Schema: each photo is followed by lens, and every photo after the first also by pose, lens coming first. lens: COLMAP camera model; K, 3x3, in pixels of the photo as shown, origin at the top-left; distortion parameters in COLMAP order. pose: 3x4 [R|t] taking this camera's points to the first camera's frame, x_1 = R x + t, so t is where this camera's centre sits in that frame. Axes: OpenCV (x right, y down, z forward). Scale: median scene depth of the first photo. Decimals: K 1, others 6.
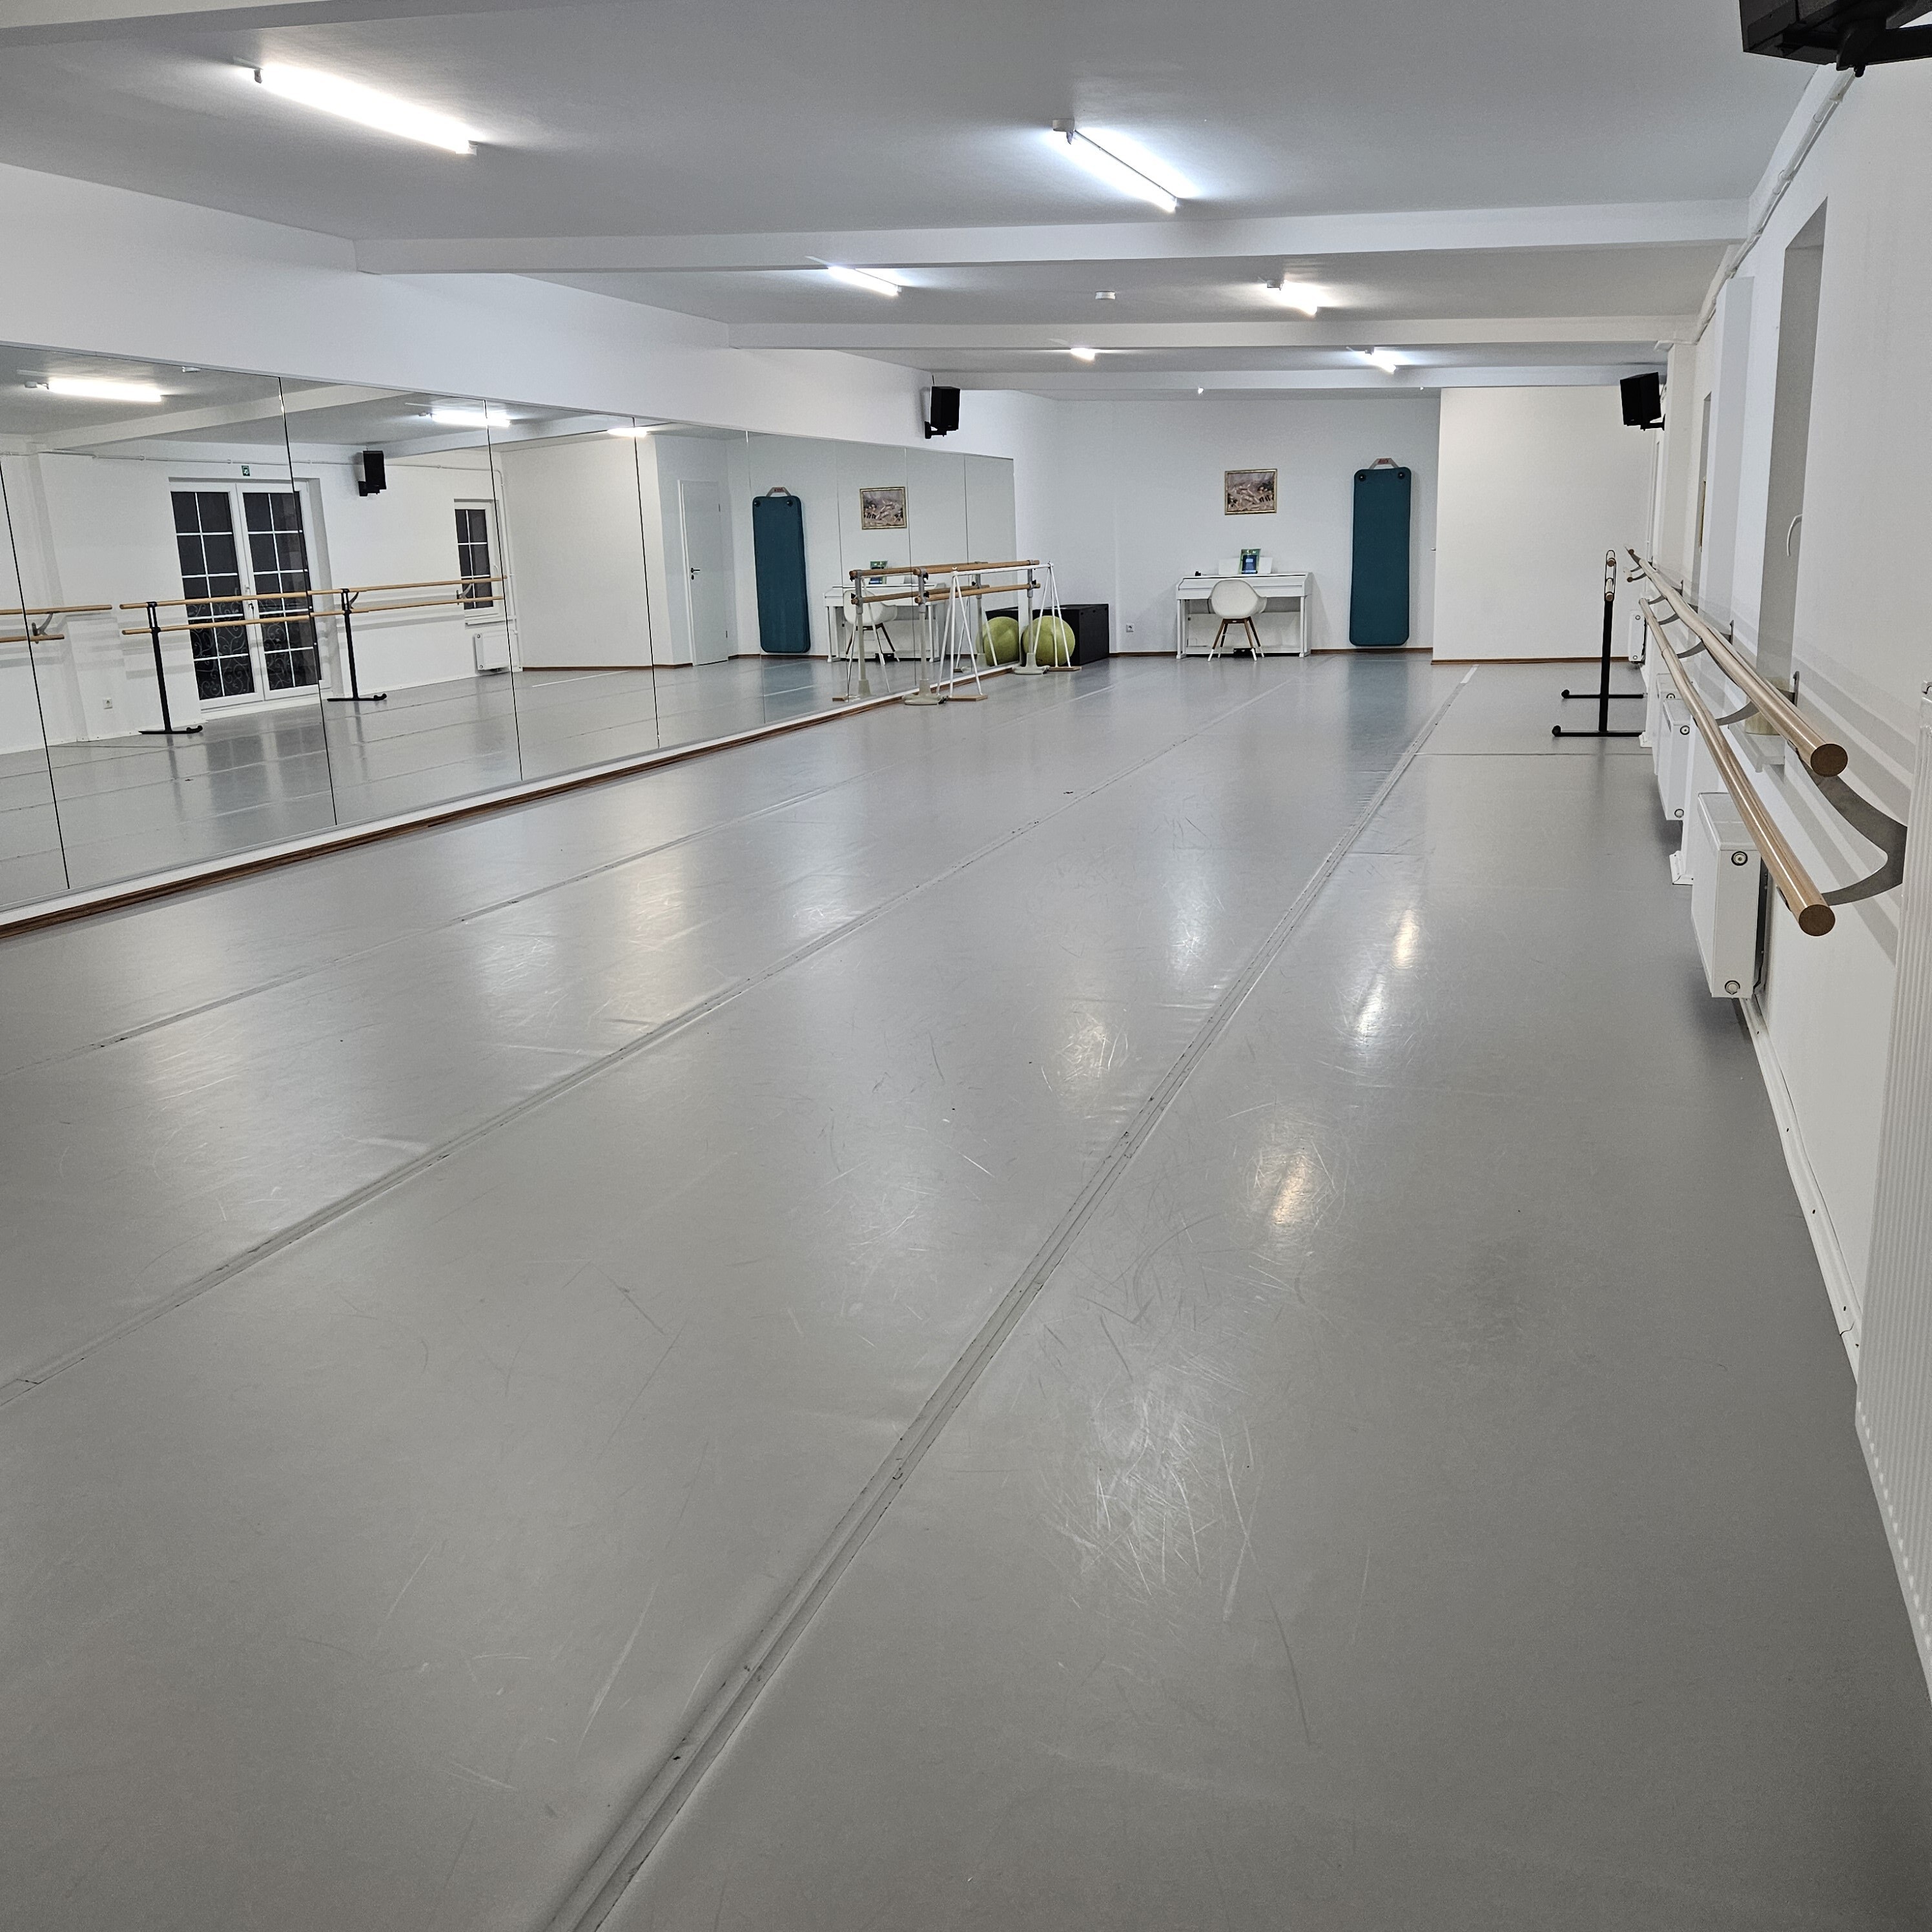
lens RADIAL K [[1784.0, 0, 956.5], [0, 1784.0, 969.9], [0, 0, 1]] dist [0.098507, -0.099759]
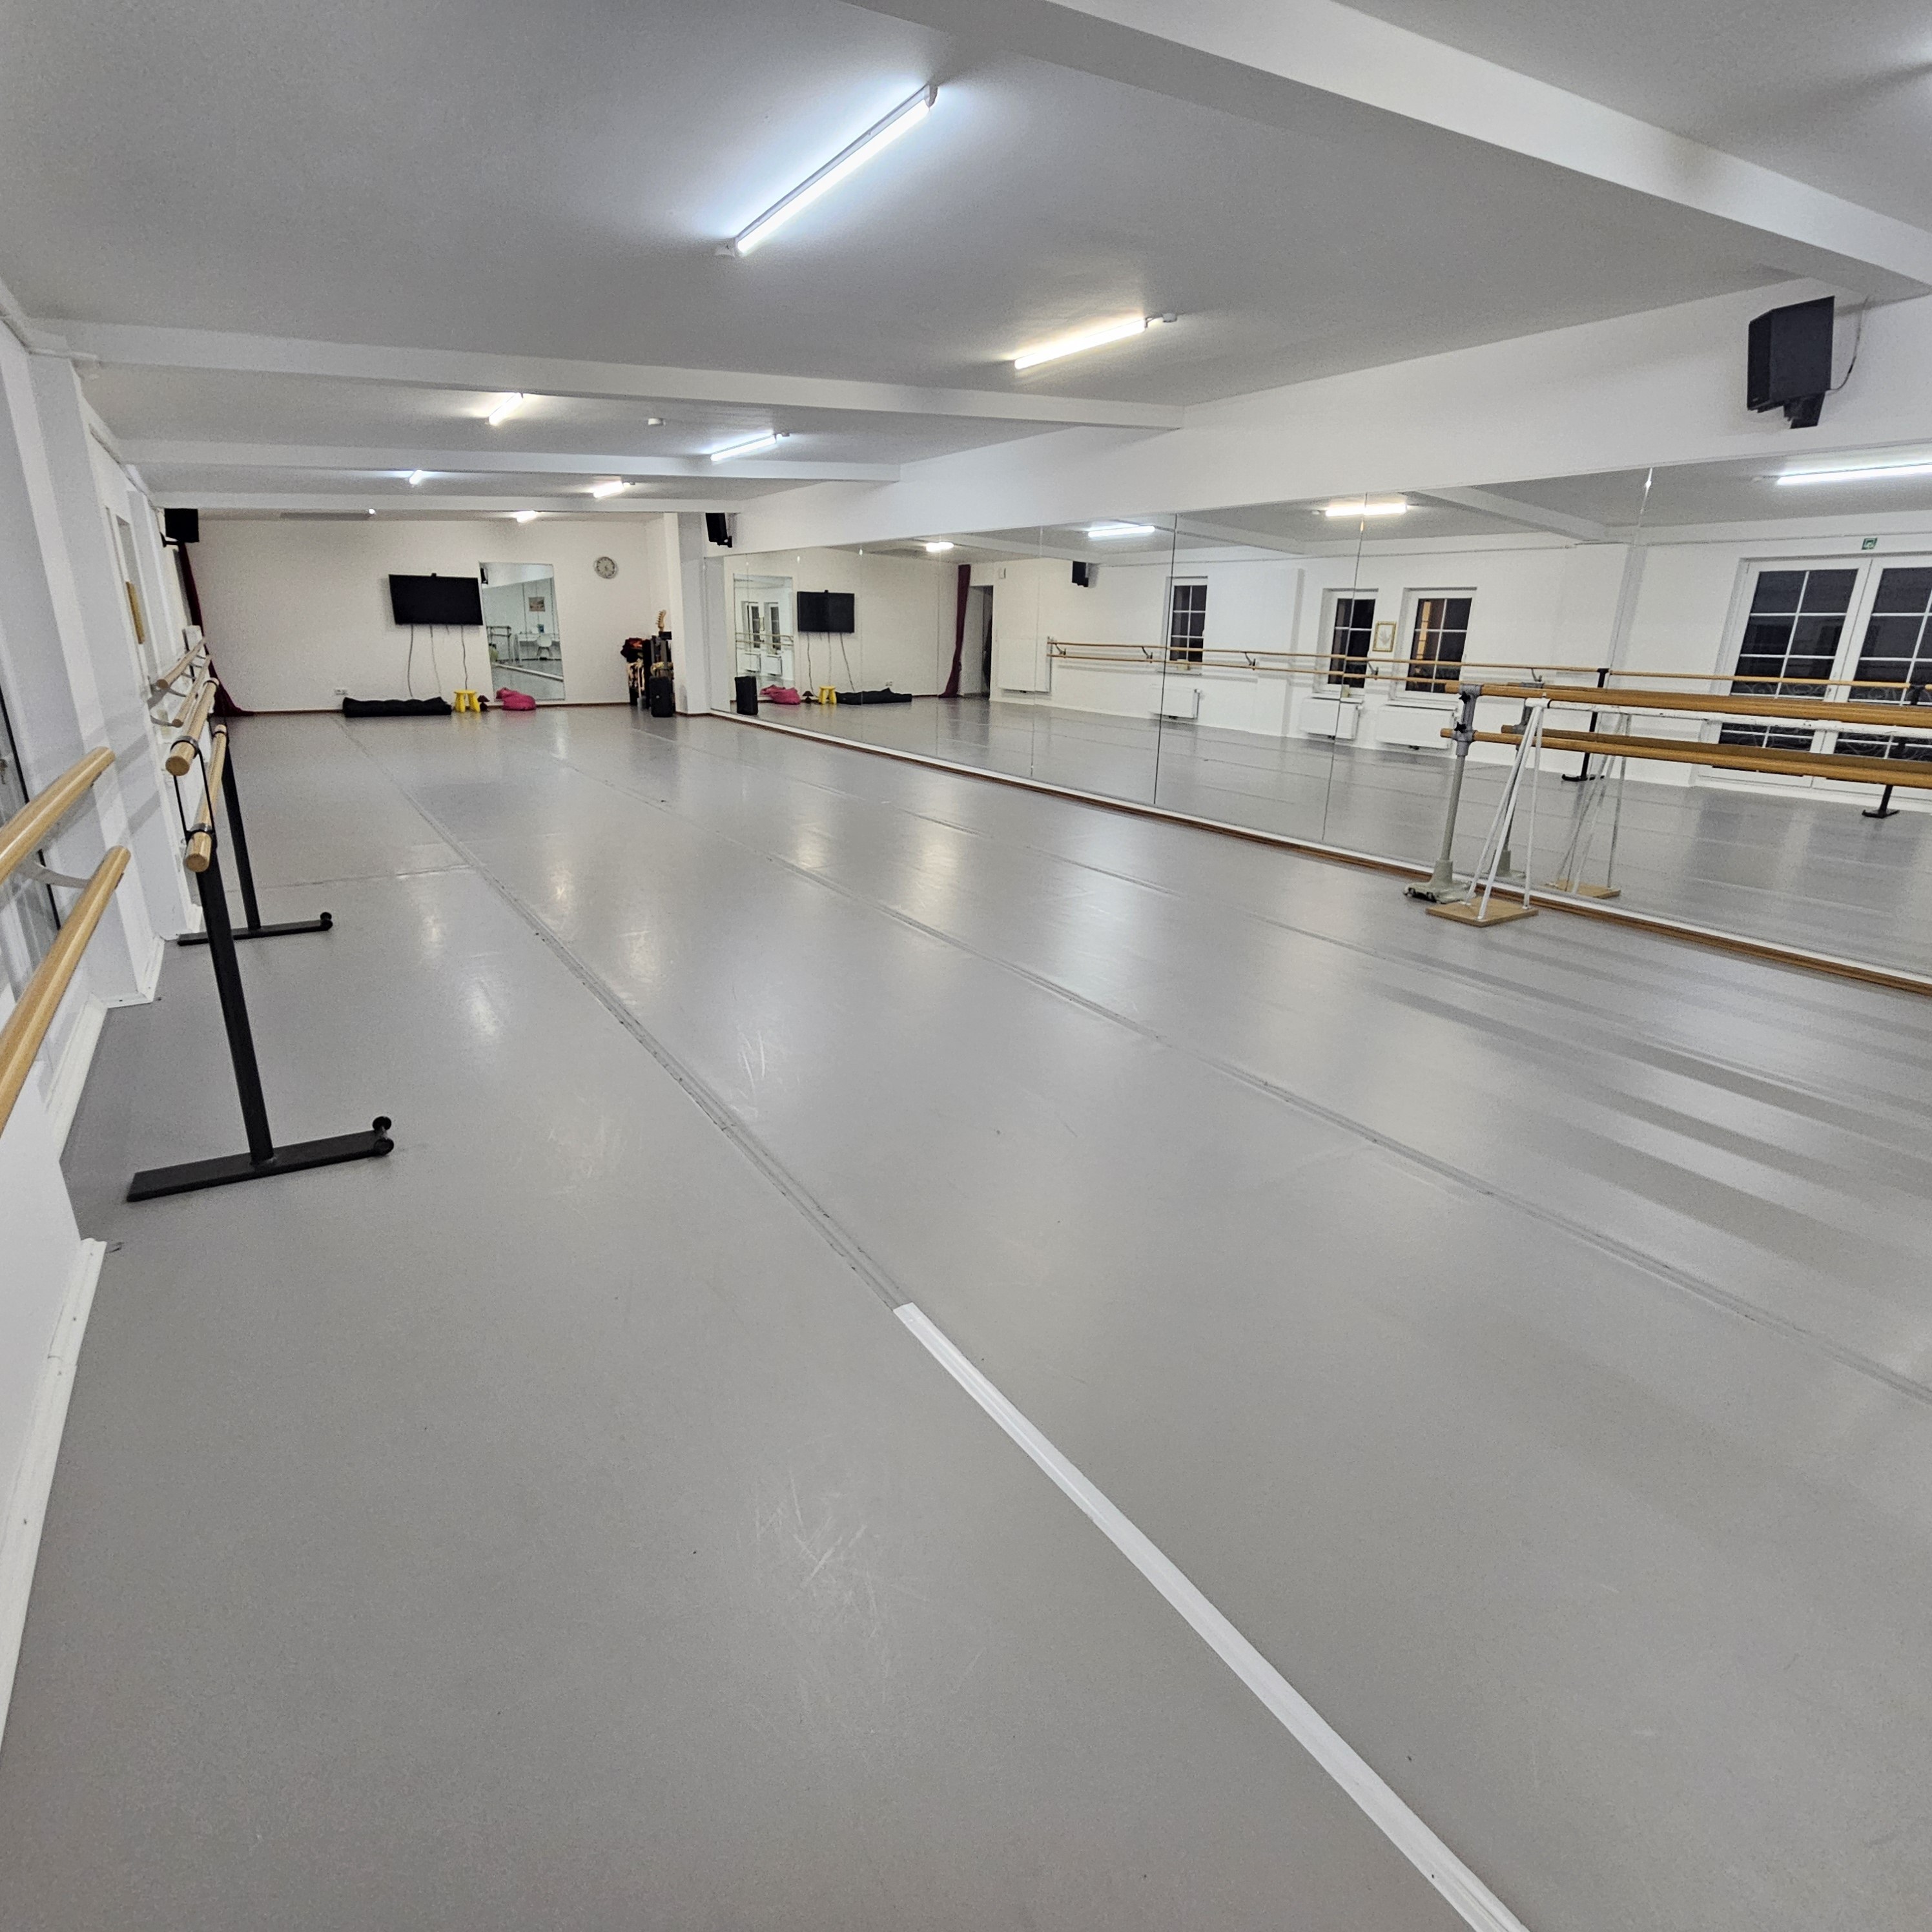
lens RADIAL K [[1099.5, 0, 991.1], [0, 1099.5, 966.0], [0, 0, 1]] dist [-0.002079, 0.000413]
pose [[-0.597813, 0.263159, -0.757210, 0.462927], [-0.185938, 0.873301, 0.450303, -0.332940], [0.779773, 0.409991, -0.473139, 1.299980]]
